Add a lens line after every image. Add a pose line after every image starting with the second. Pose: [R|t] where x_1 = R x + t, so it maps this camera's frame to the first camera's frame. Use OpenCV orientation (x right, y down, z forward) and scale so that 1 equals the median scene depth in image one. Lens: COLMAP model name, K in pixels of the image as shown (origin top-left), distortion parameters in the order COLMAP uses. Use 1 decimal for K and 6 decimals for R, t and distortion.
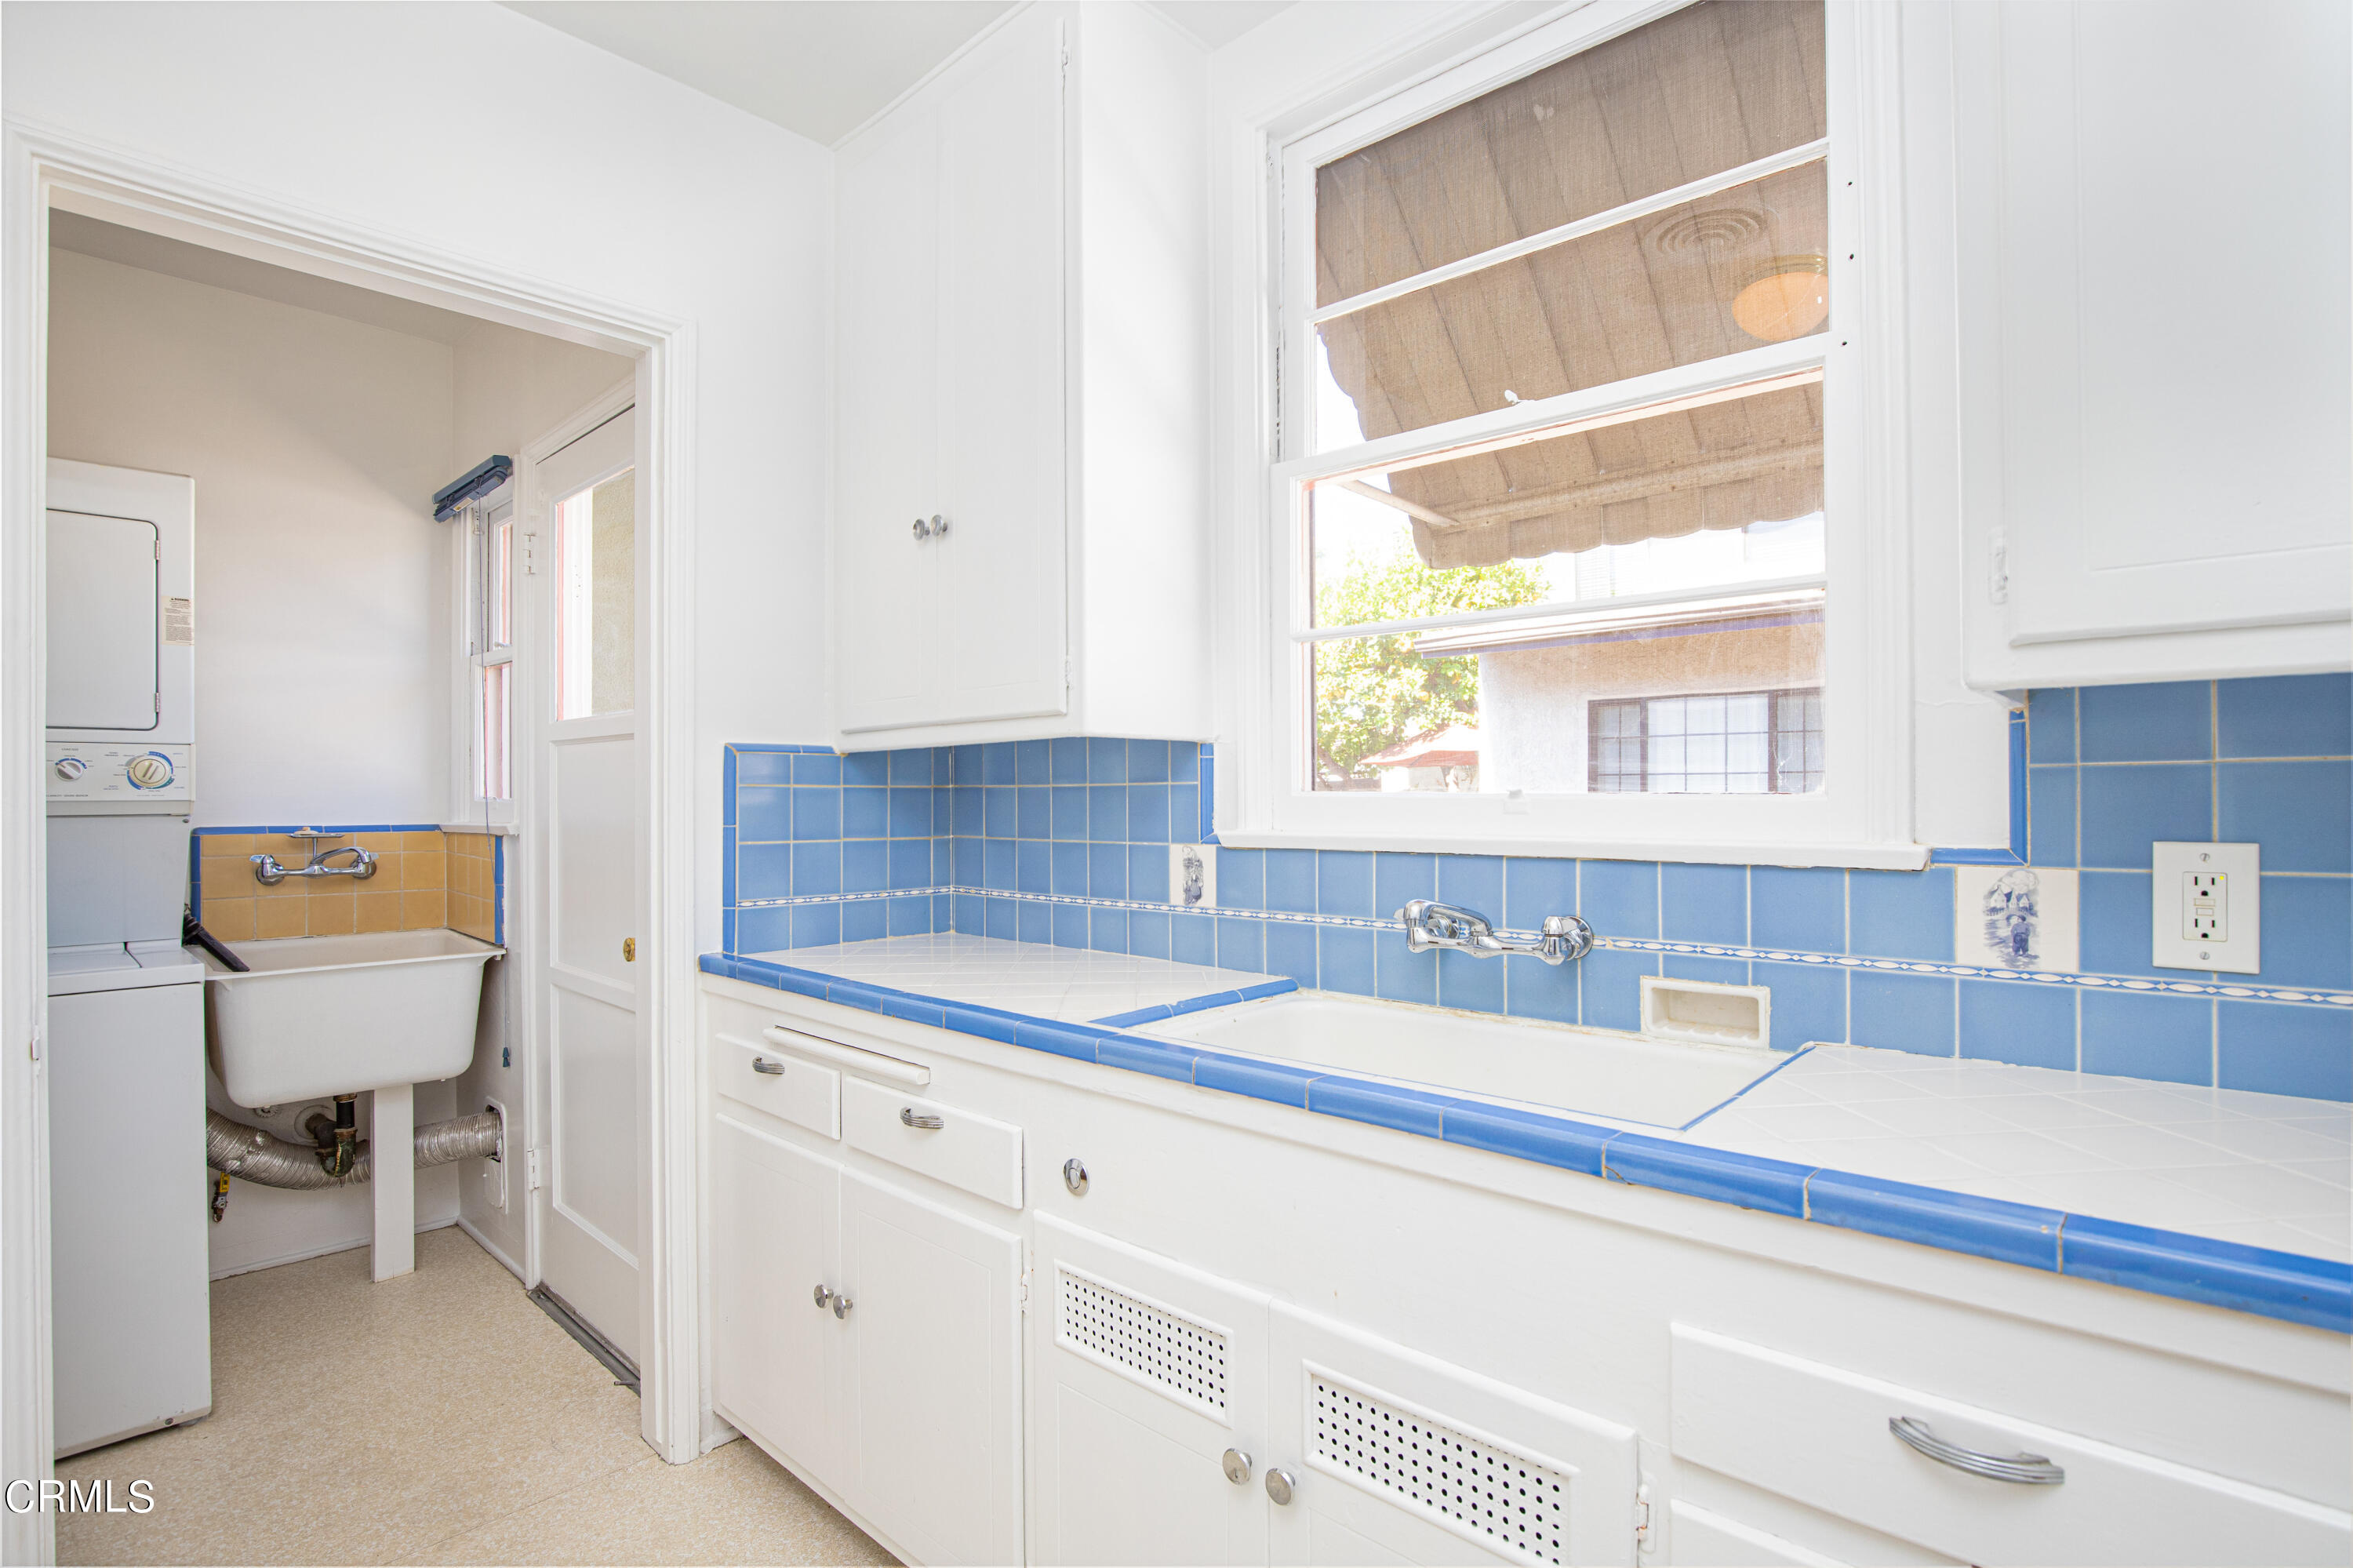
lens RADIAL K [[1161.9, 0, 1211.9], [0, 1161.9, 798.6], [0, 0, 1]] dist [-0.027227, 0.003484]
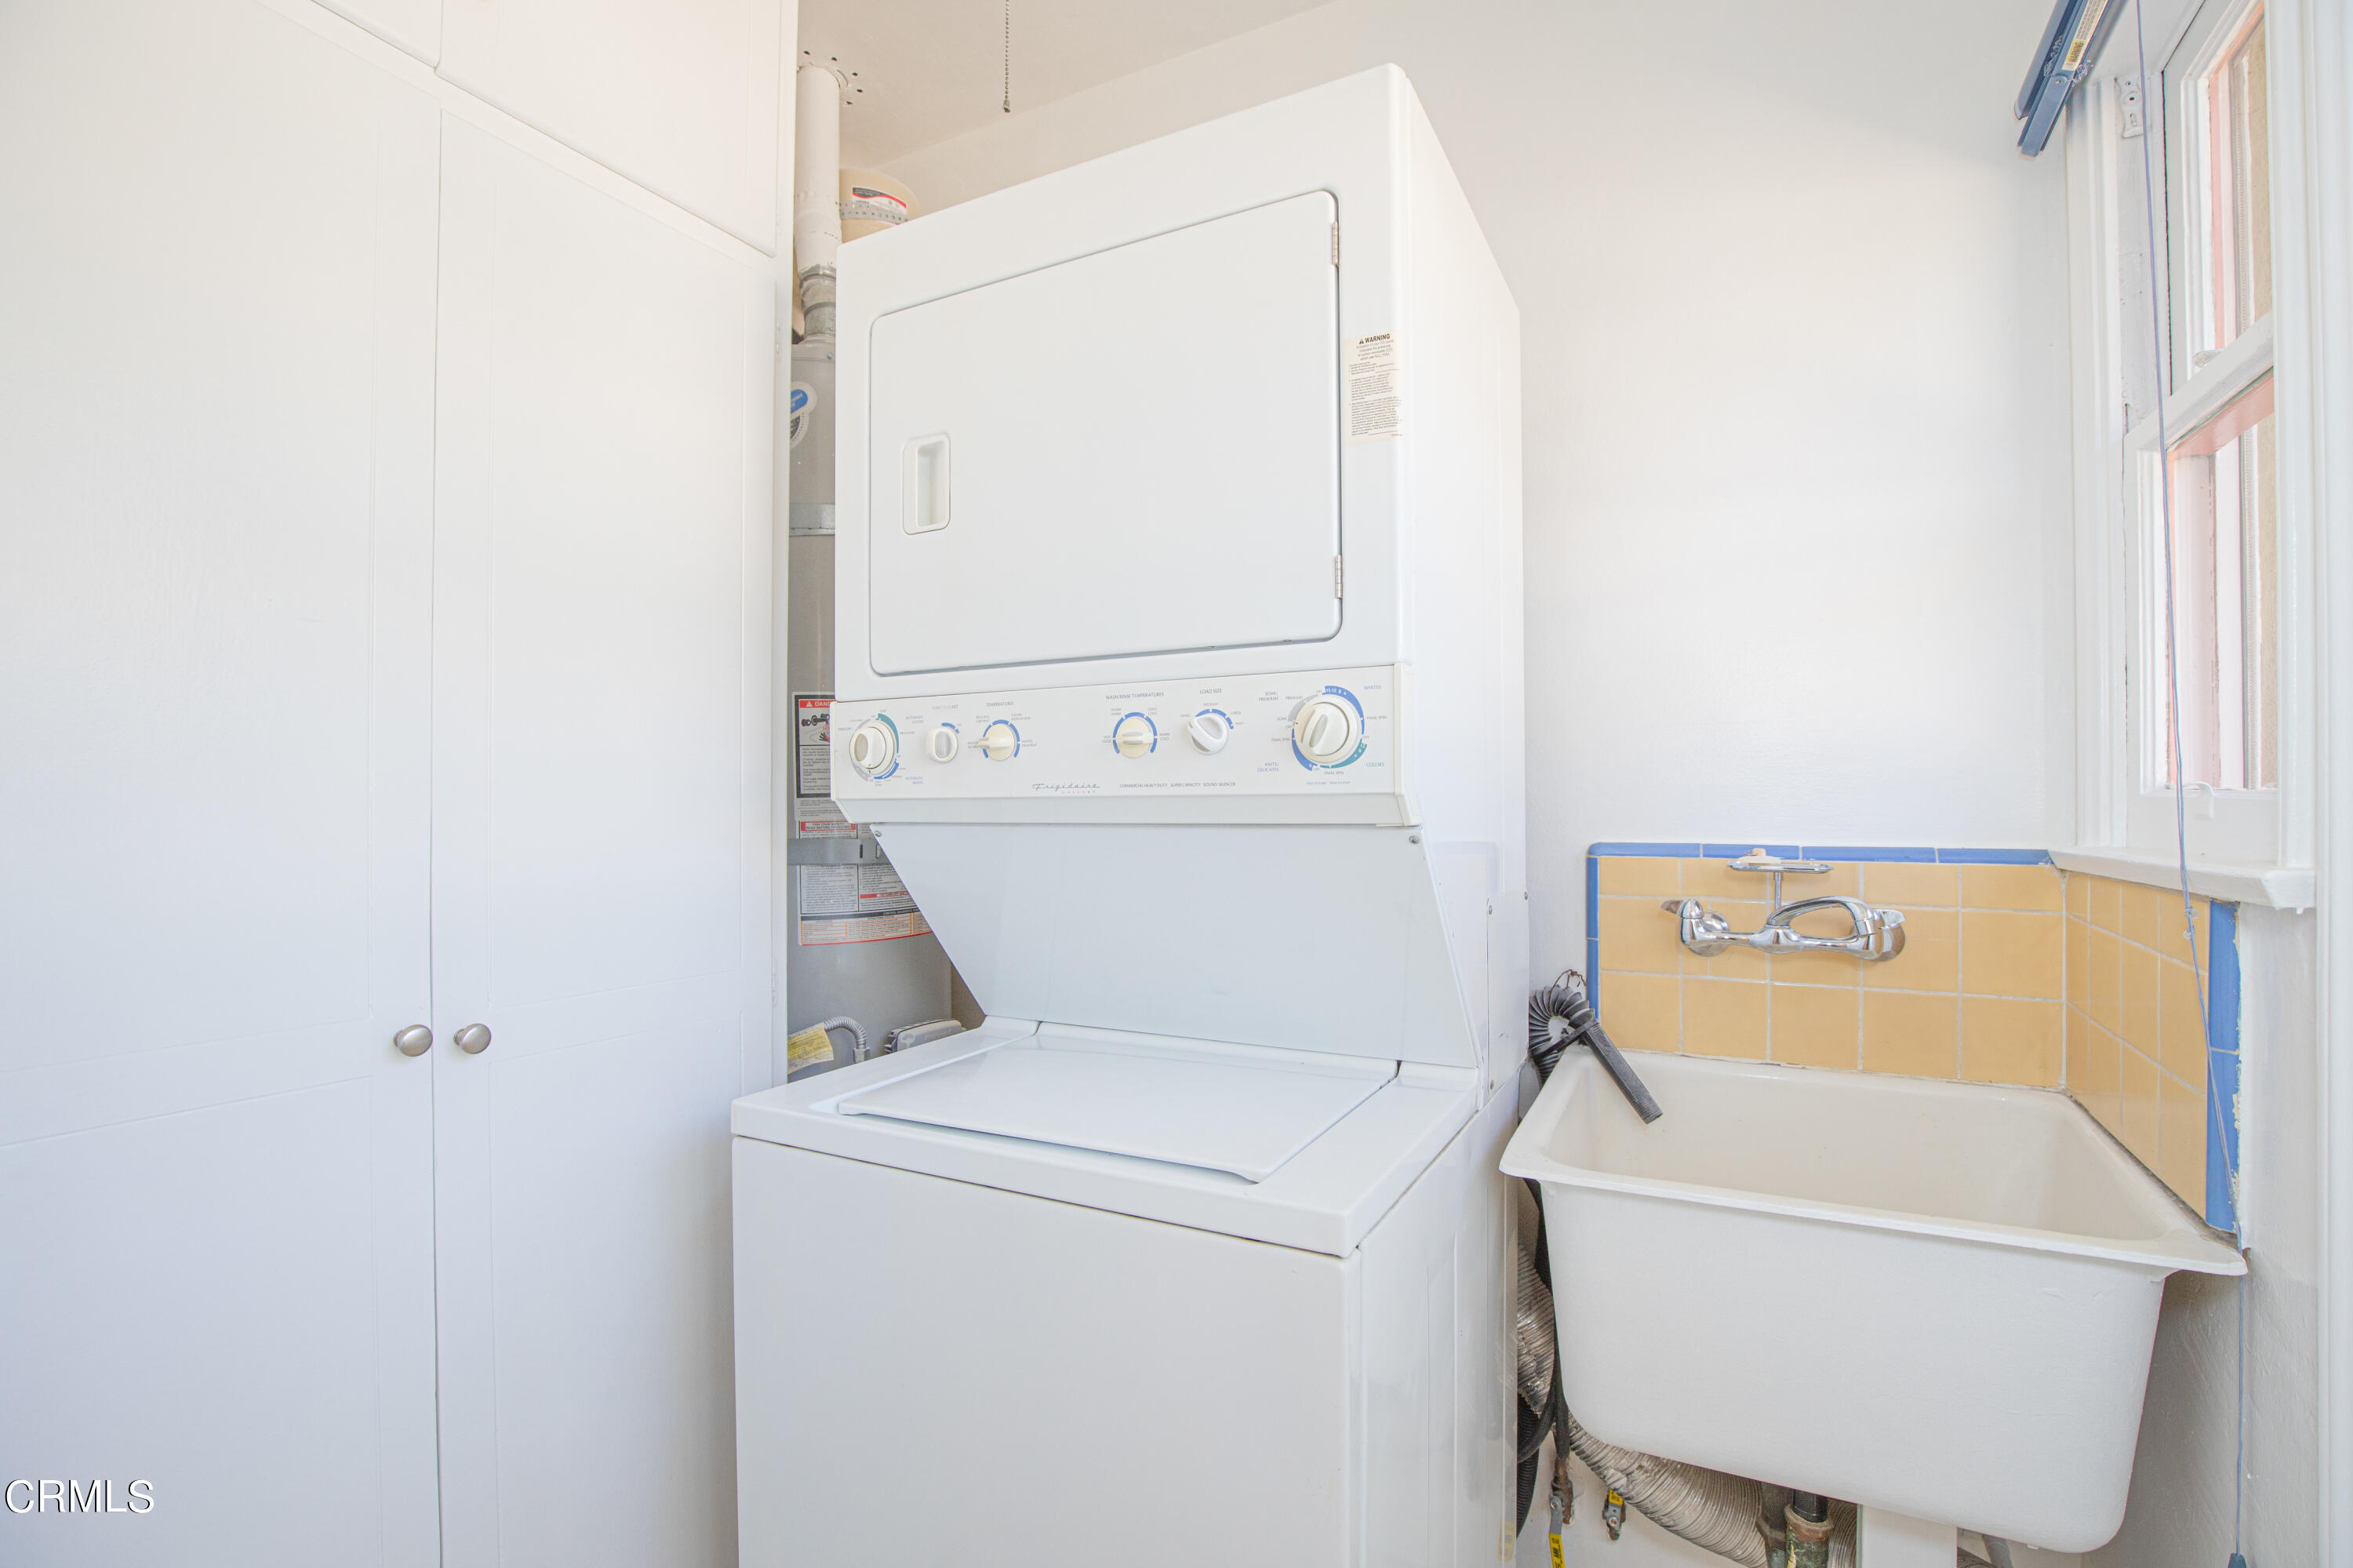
lens RADIAL K [[1076.3, 0, 1186.6], [0, 1076.3, 795.4], [0, 0, 1]] dist [-0.028091, 0.003596]
pose [[0.262681, -0.003113, -0.964878, -0.409969], [0.003022, 0.999993, -0.002404, 0.002292], [0.964878, -0.002285, 0.262689, 0.638734]]
